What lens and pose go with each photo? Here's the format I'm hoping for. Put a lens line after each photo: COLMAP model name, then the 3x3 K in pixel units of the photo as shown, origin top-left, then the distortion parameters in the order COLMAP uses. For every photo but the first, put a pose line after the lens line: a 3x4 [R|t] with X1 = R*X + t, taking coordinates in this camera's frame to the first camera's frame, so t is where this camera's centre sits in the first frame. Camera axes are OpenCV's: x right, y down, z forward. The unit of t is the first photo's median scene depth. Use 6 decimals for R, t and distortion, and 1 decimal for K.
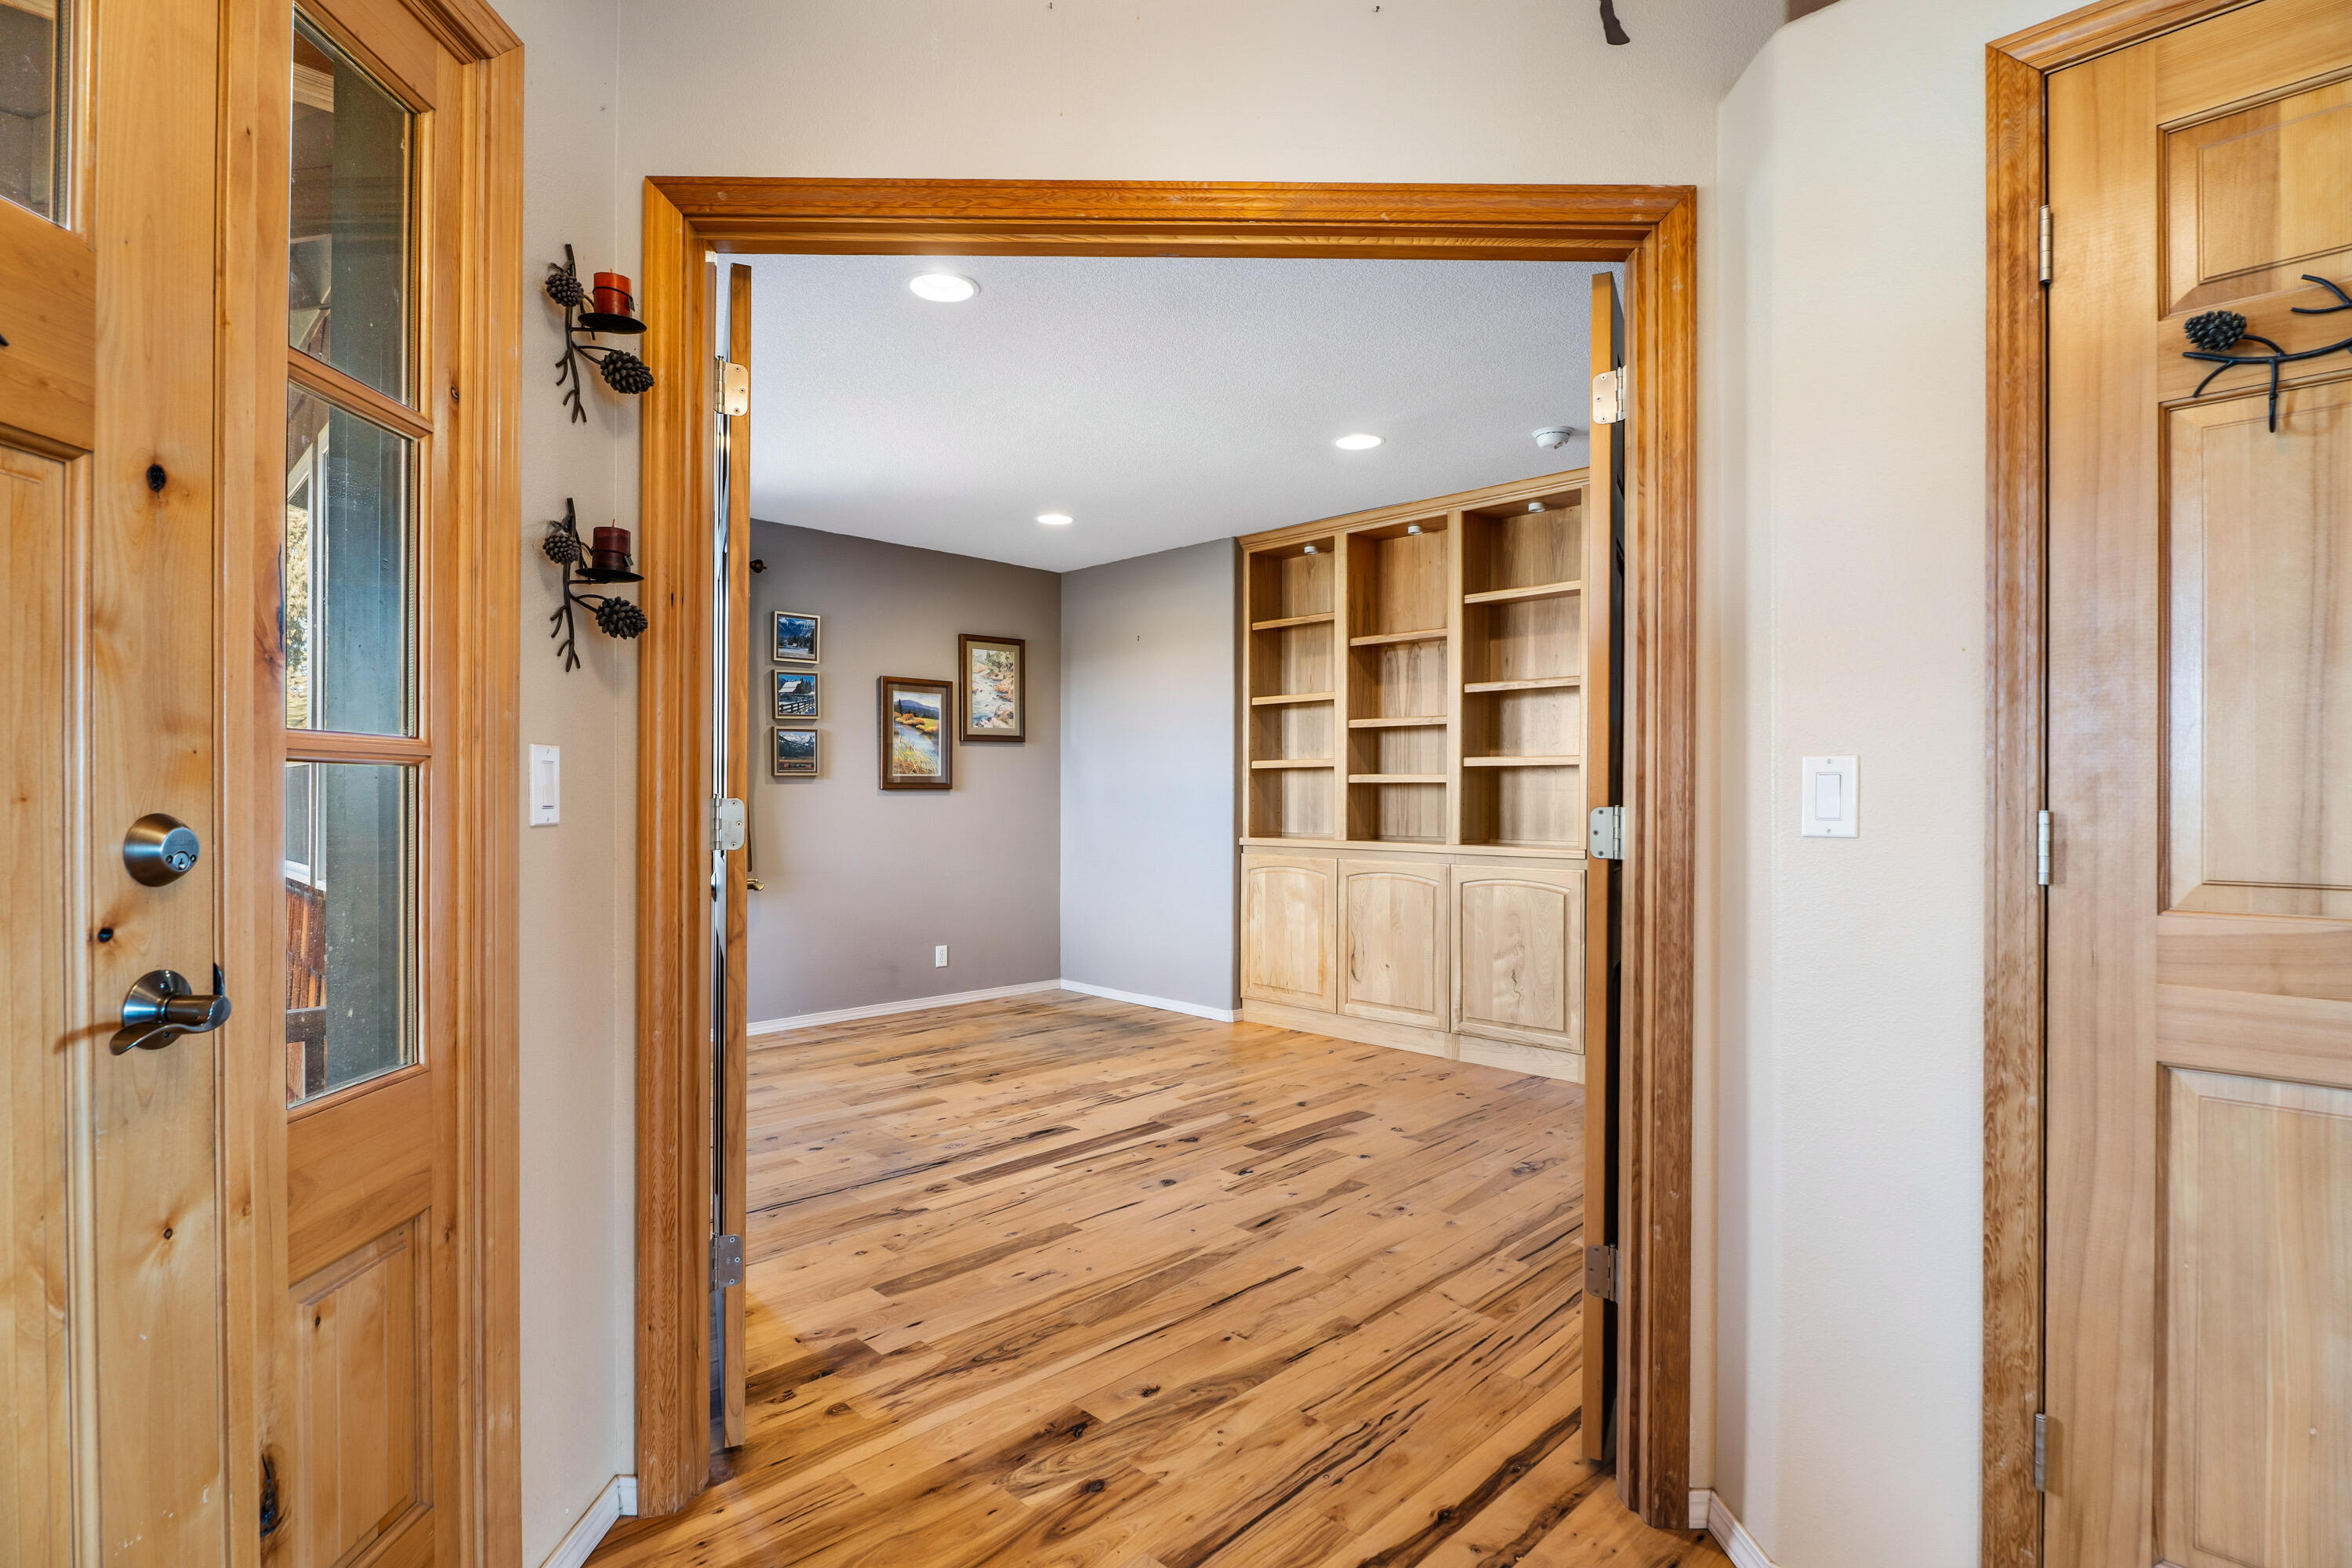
lens RADIAL K [[1162.4, 0, 1139.8], [0, 1162.4, 794.6], [0, 0, 1]] dist [-0.005623, -0.001932]
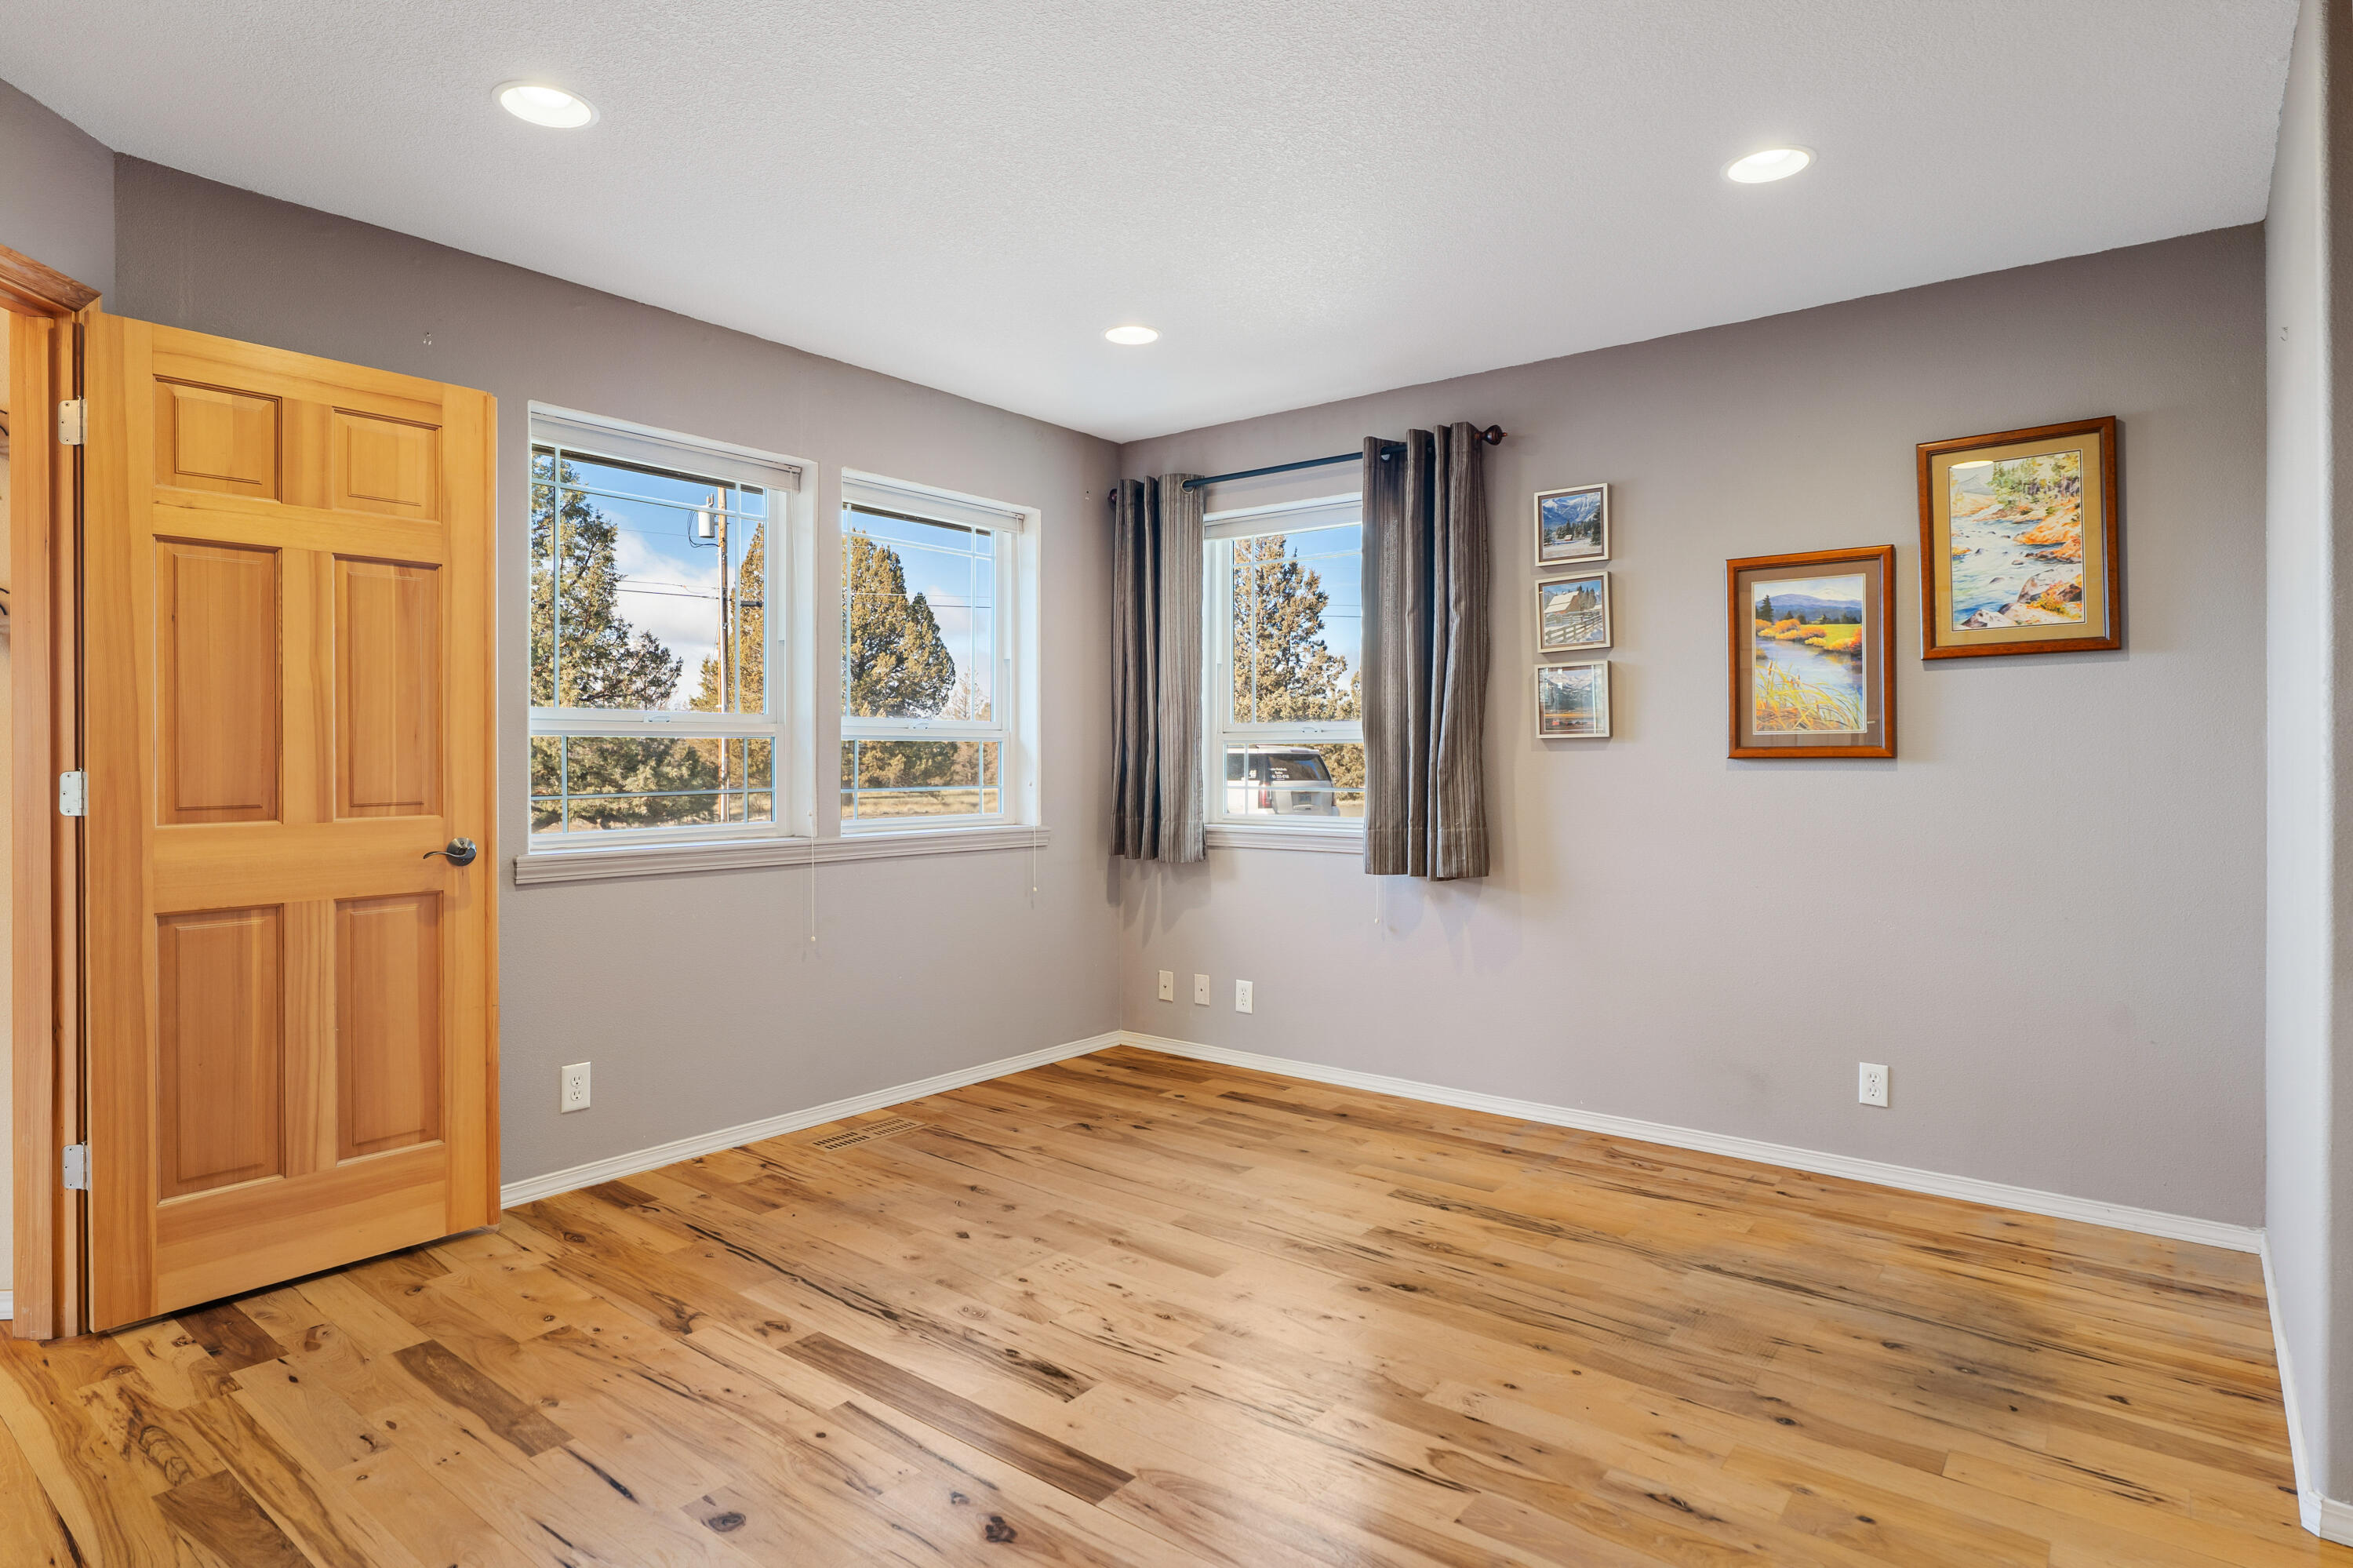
lens RADIAL K [[1253.7, 0, 1165.8], [0, 1253.7, 753.4], [0, 0, 1]] dist [-0.012226, 0.001234]
pose [[0.137225, -0.002978, -0.990535, 0.416635], [-0.001926, 0.999993, -0.003273, -0.005420], [0.990538, 0.002357, 0.137218, 0.771669]]
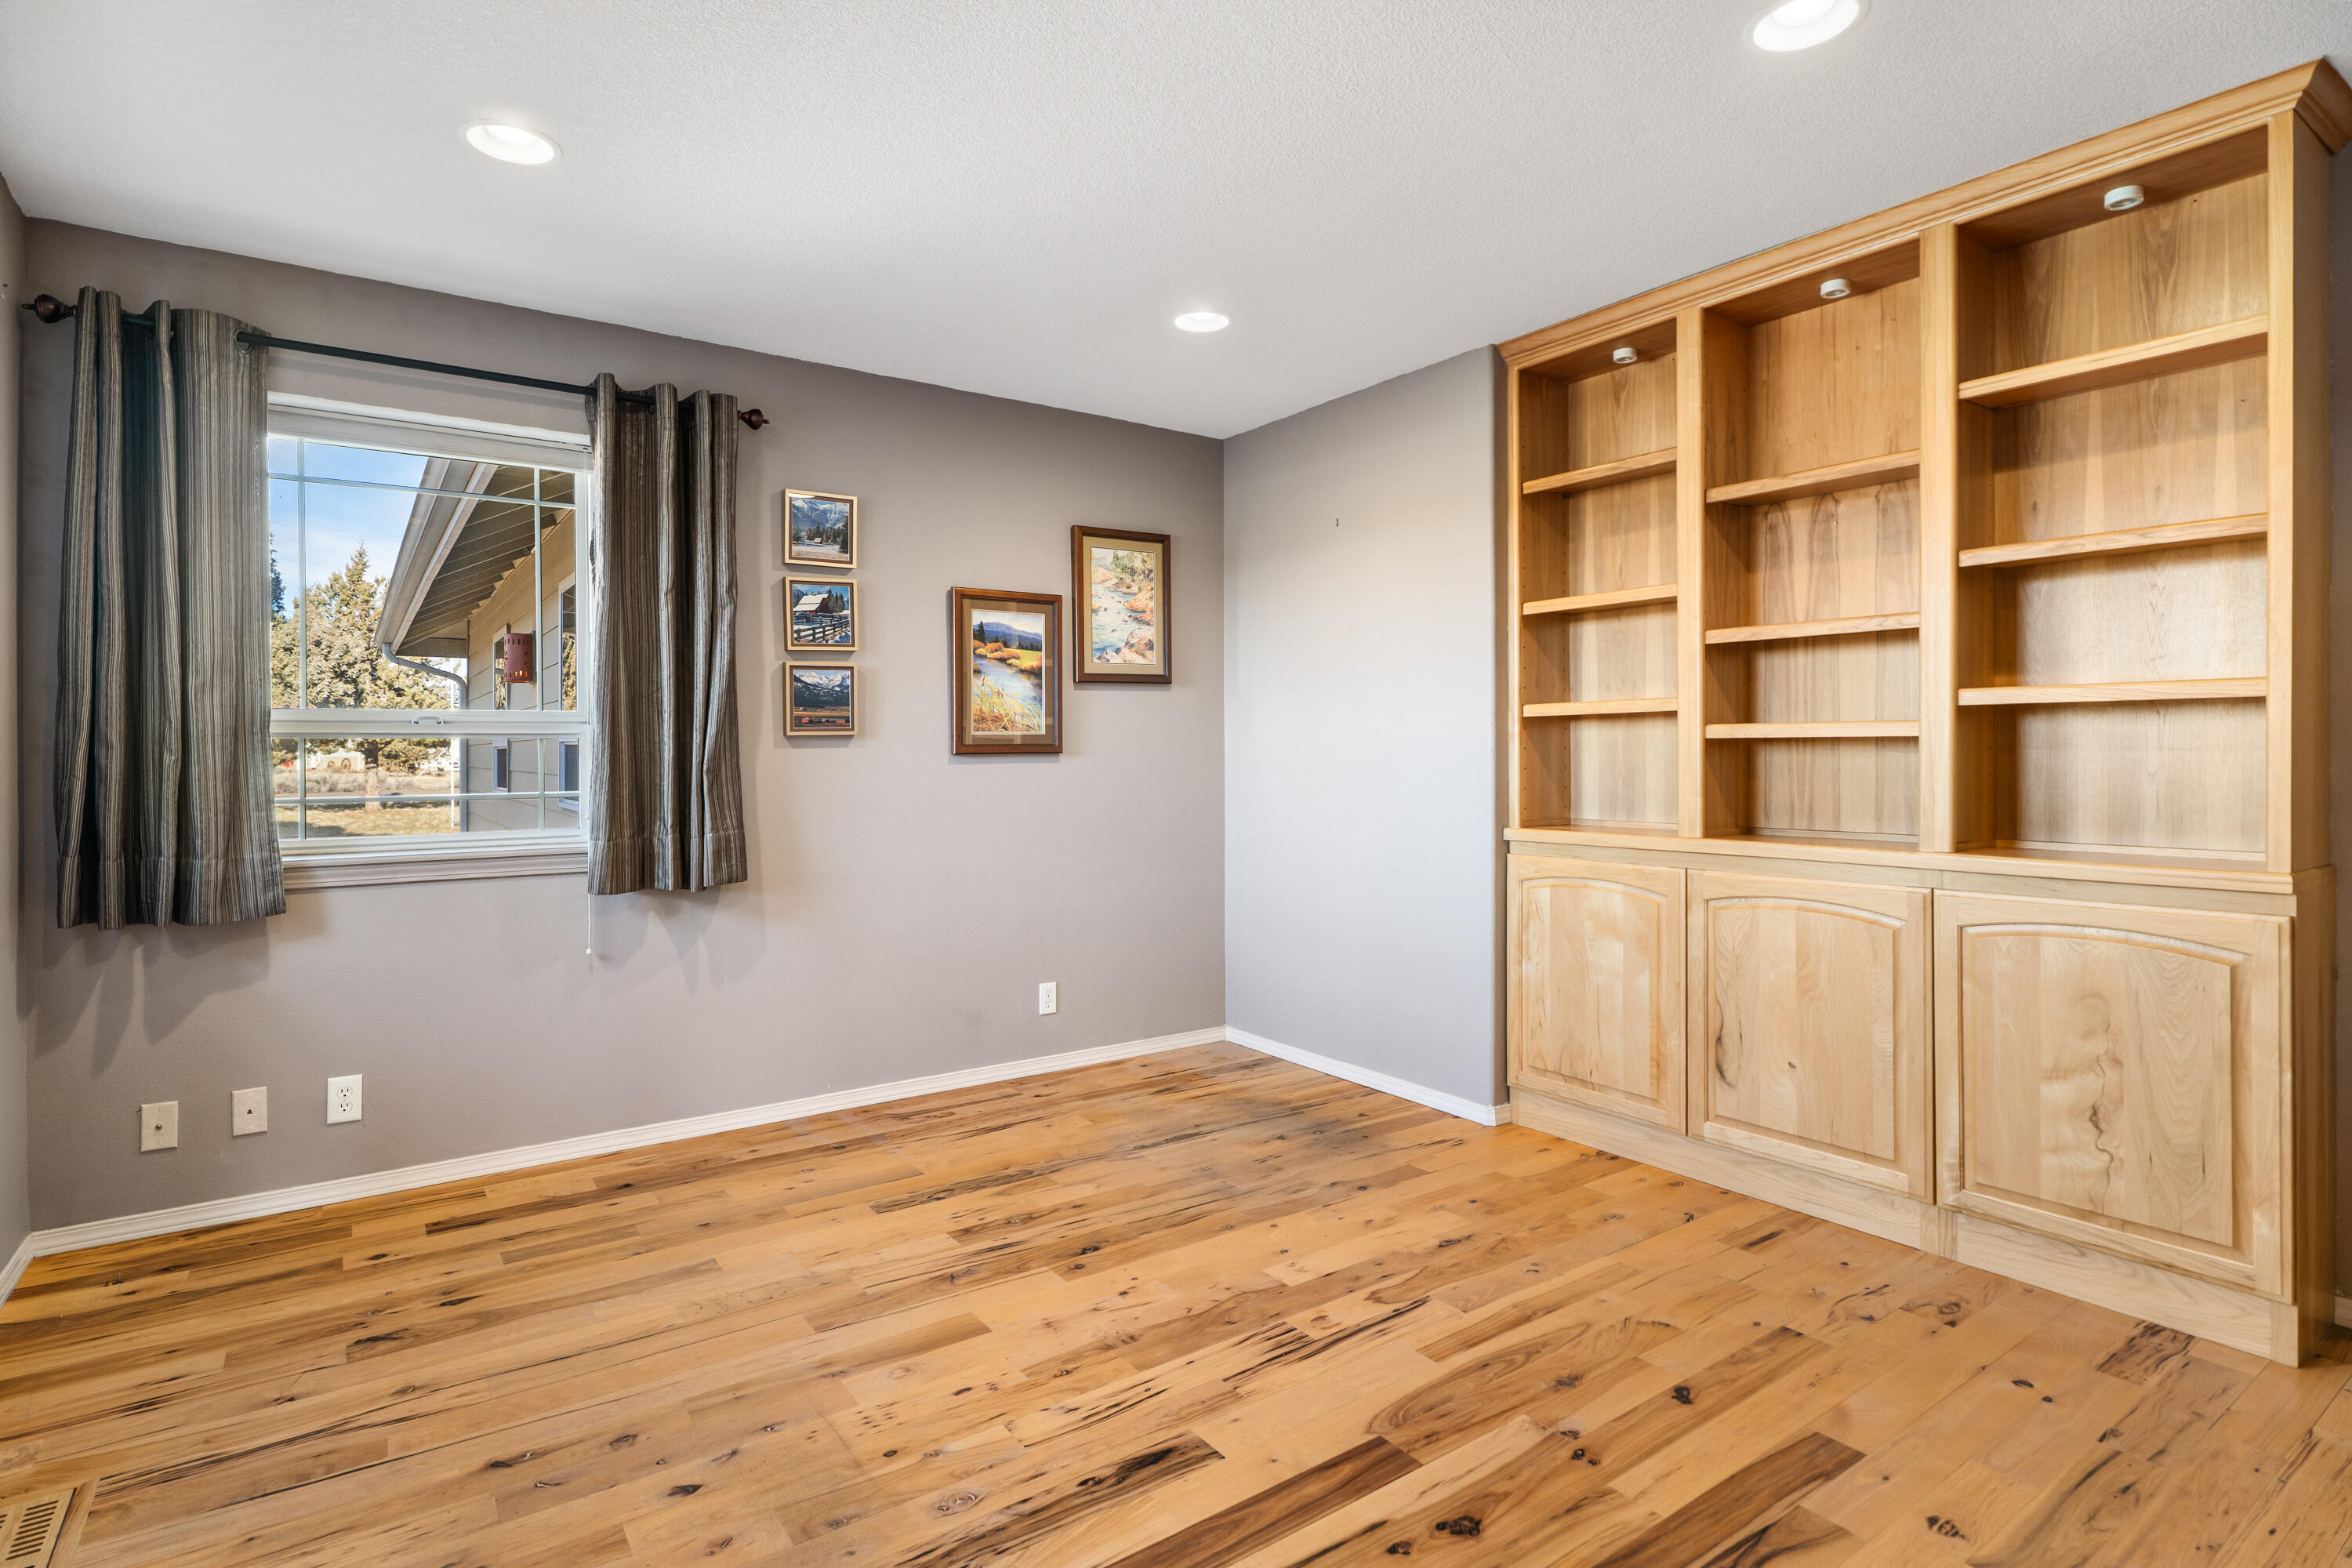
lens RADIAL K [[1181.2, 0, 1145.7], [0, 1181.2, 756.7], [0, 0, 1]] dist [-0.003476, 0.002260]
pose [[0.987090, -0.006373, -0.160043, -0.002546], [0.006794, 0.999975, 0.002083, -0.004641], [0.160025, -0.003143, 0.987108, 0.406844]]
